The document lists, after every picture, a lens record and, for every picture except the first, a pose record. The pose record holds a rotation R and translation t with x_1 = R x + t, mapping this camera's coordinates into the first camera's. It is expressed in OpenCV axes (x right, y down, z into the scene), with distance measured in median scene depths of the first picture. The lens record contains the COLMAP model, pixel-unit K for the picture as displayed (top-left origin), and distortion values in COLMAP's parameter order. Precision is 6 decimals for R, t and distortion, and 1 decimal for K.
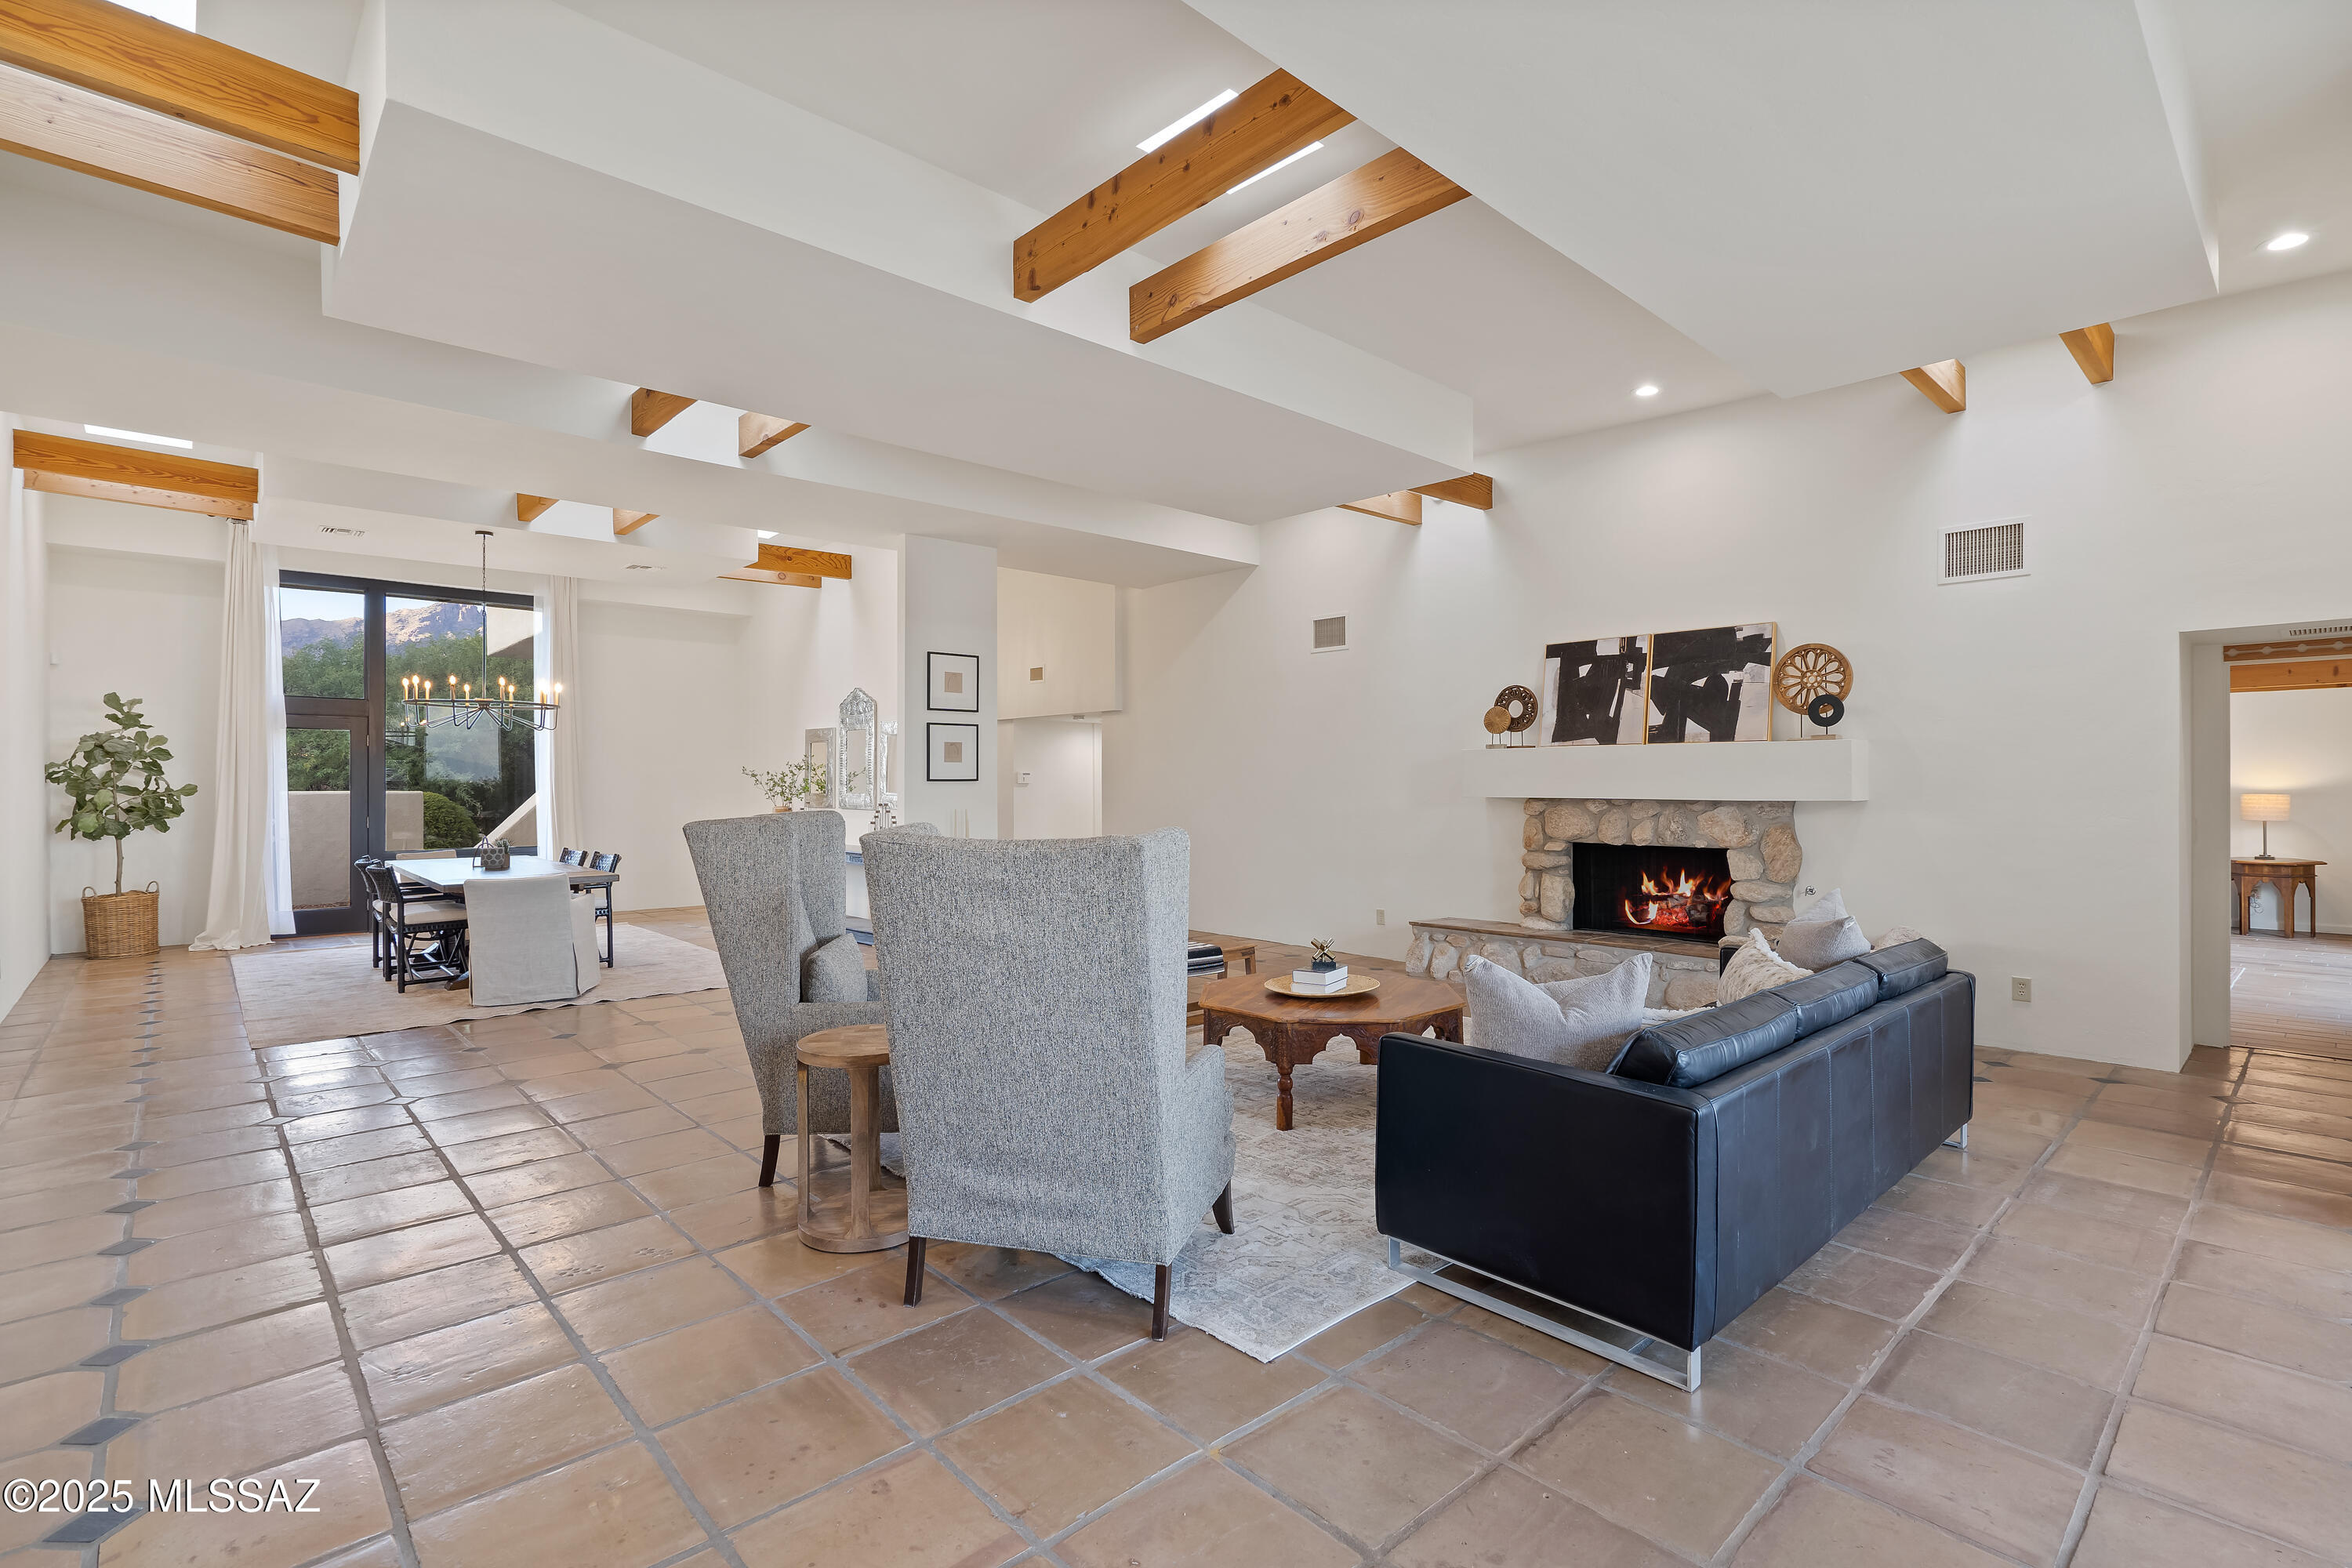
lens RADIAL K [[1093.7, 0, 1140.1], [0, 1093.7, 785.9], [0, 0, 1]] dist [0.001464, 0.005239]
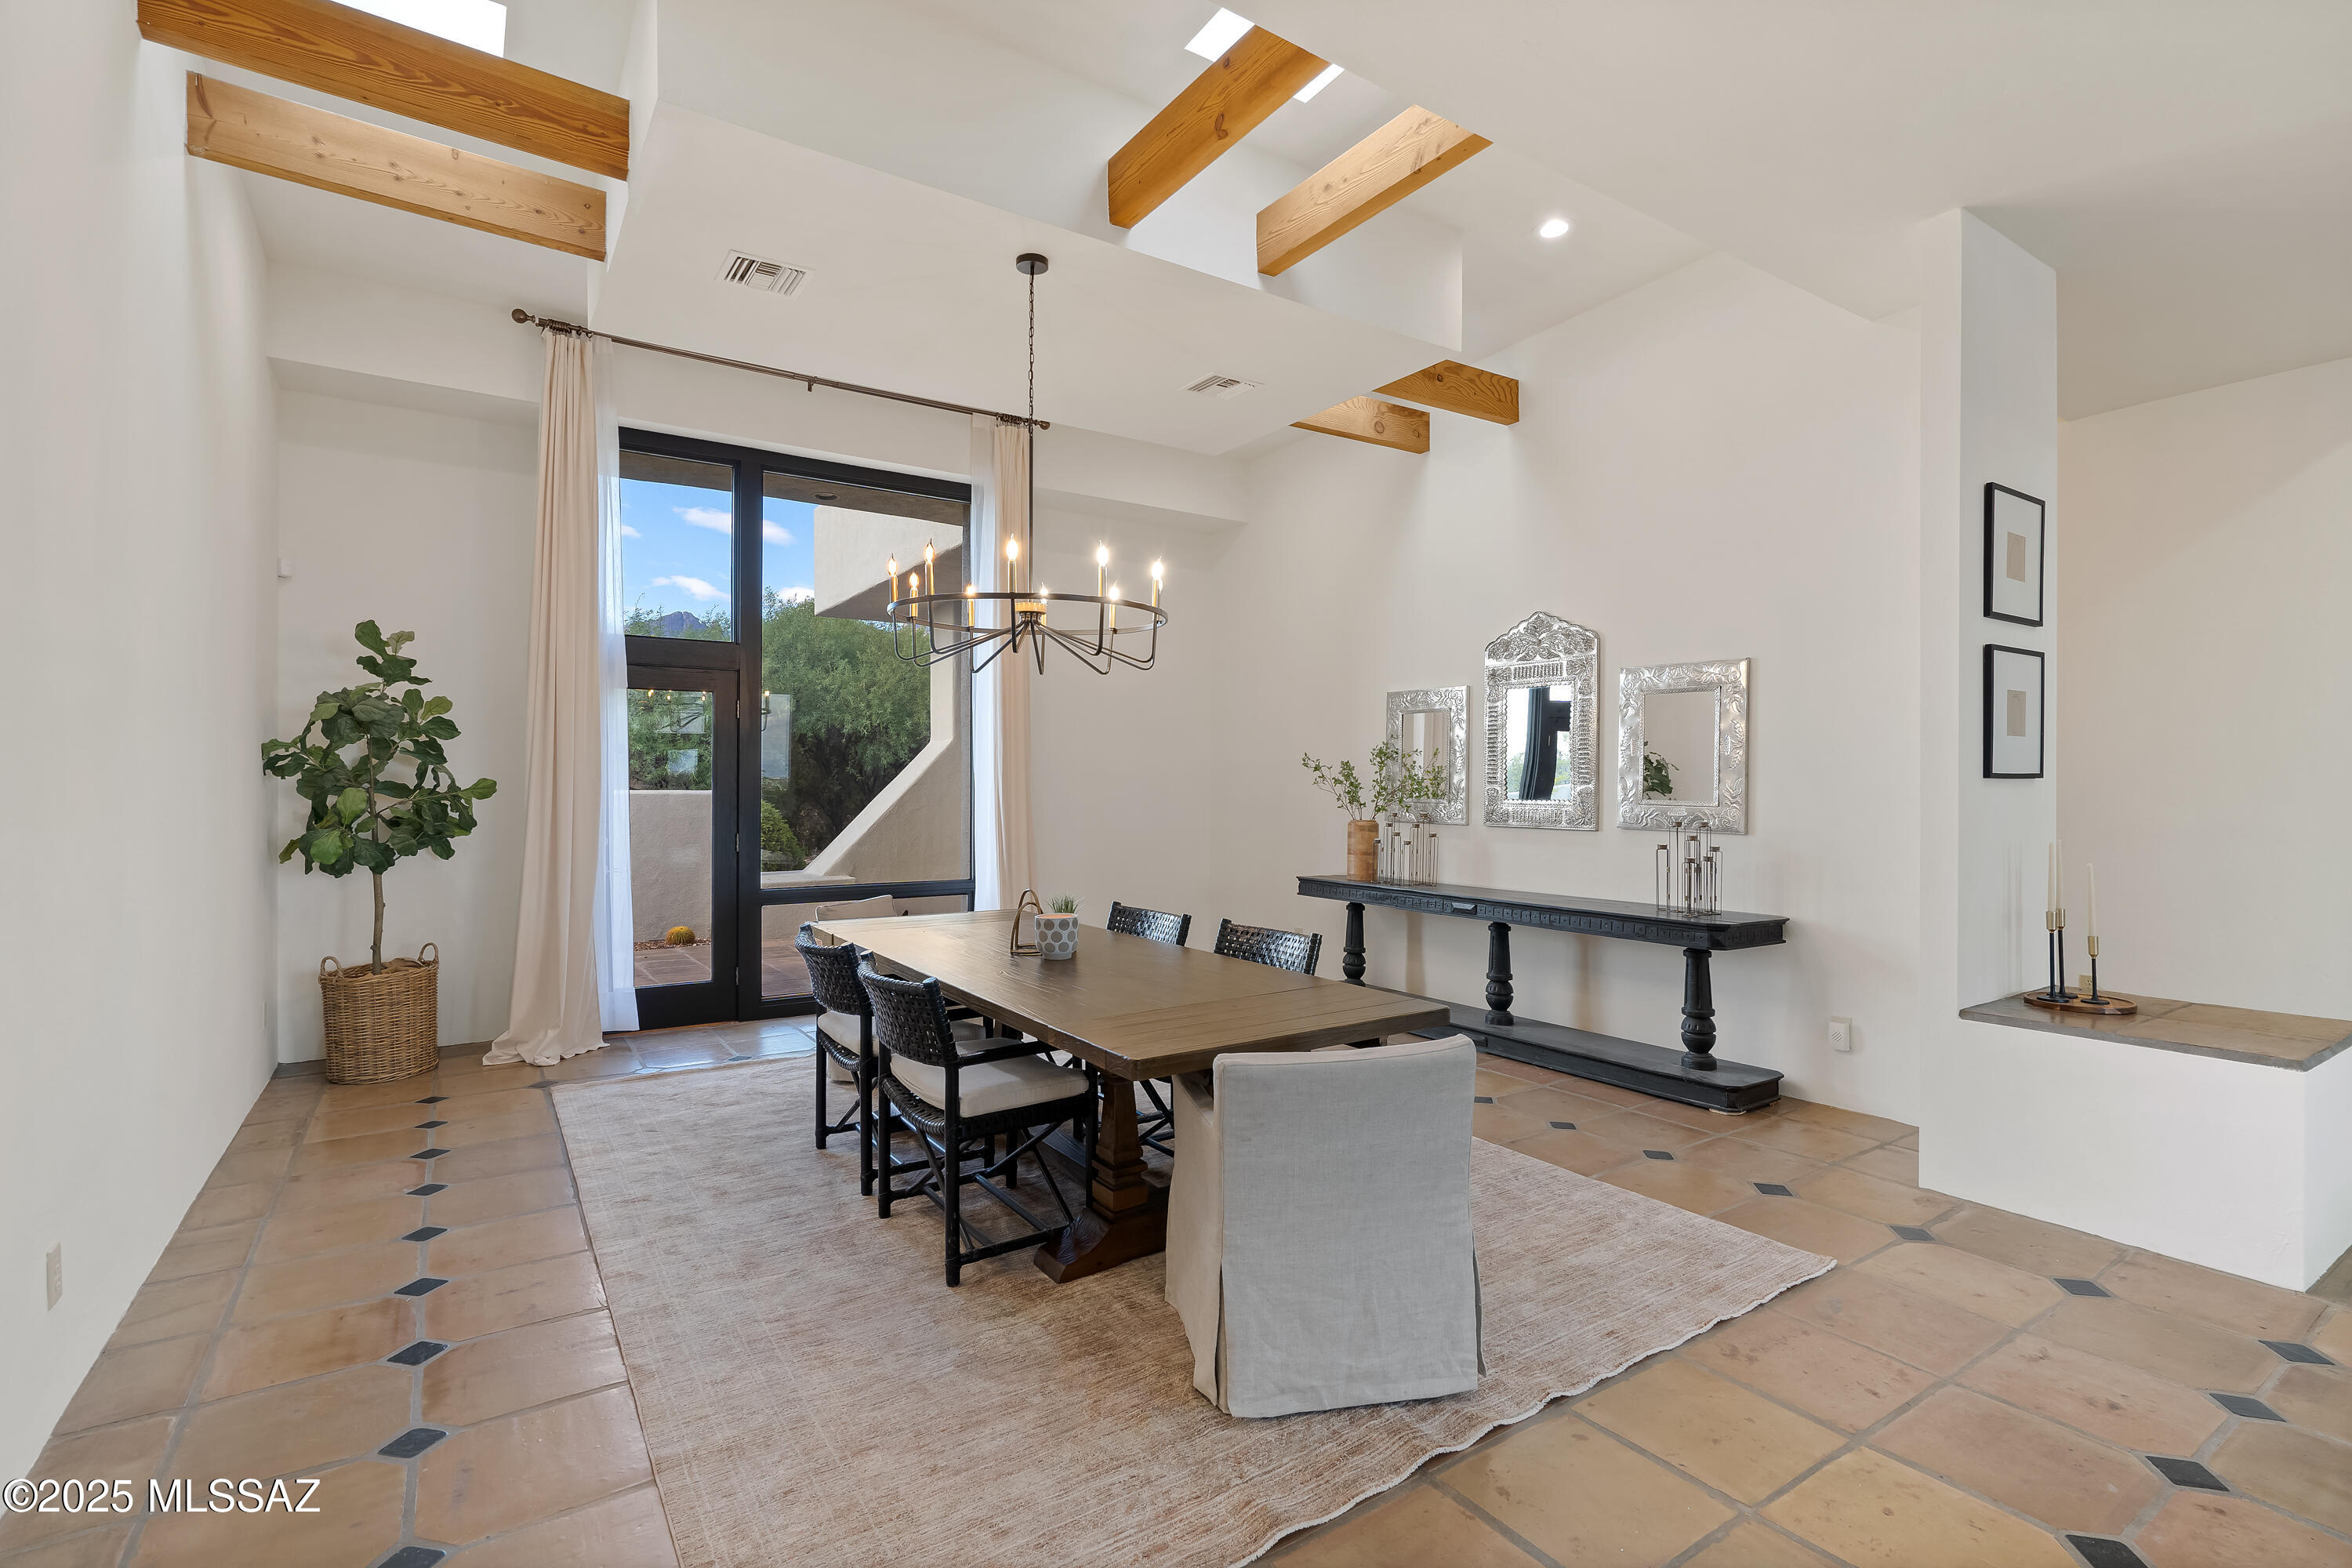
lens RADIAL K [[1087.3, 0, 1171.1], [0, 1087.3, 782.4], [0, 0, 1]] dist [-0.002350, -0.000362]
pose [[0.990081, 0.003781, -0.140447, -0.434968], [-0.003953, 0.999992, -0.000949, -0.000562], [0.140442, 0.001494, 0.990088, 0.492697]]
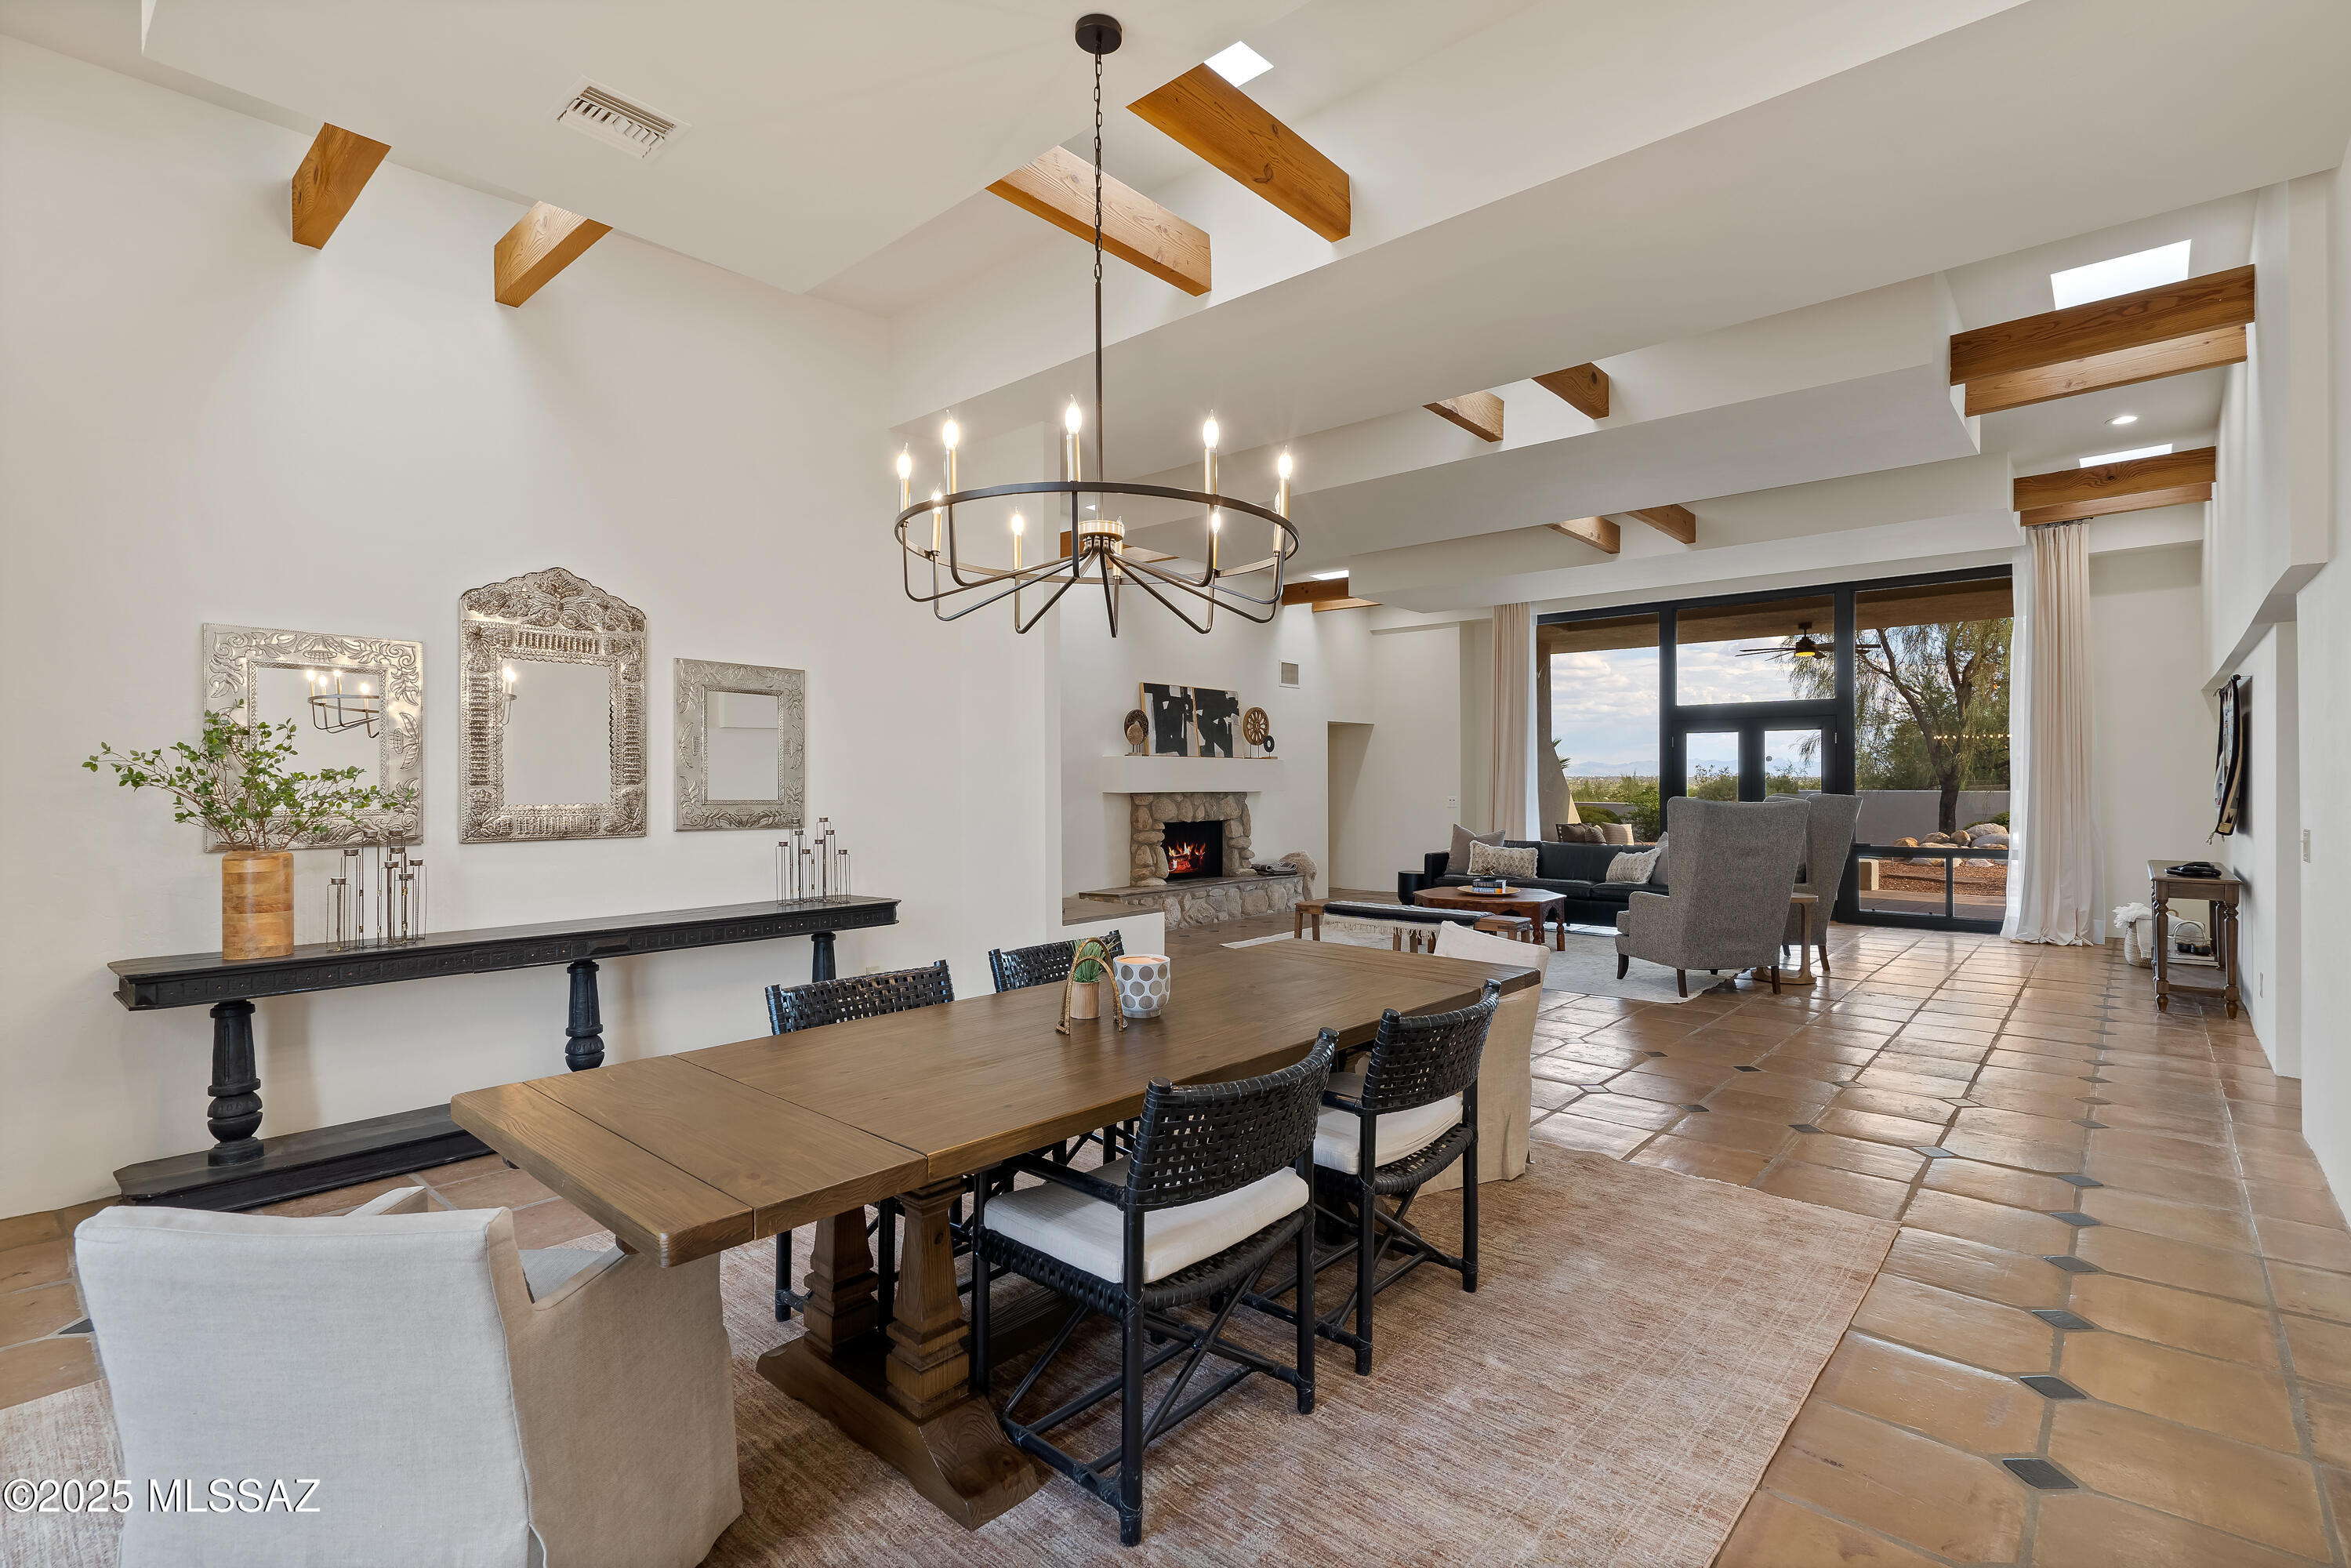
lens RADIAL K [[1086.9, 0, 1170.6], [0, 1086.9, 782.4], [0, 0, 1]] dist [-0.002350, -0.000362]
pose [[-0.110442, 0.001701, 0.993881, -0.590276], [0.005893, 0.999982, -0.001057, -0.000243], [-0.993865, 0.005740, -0.110450, 0.656430]]
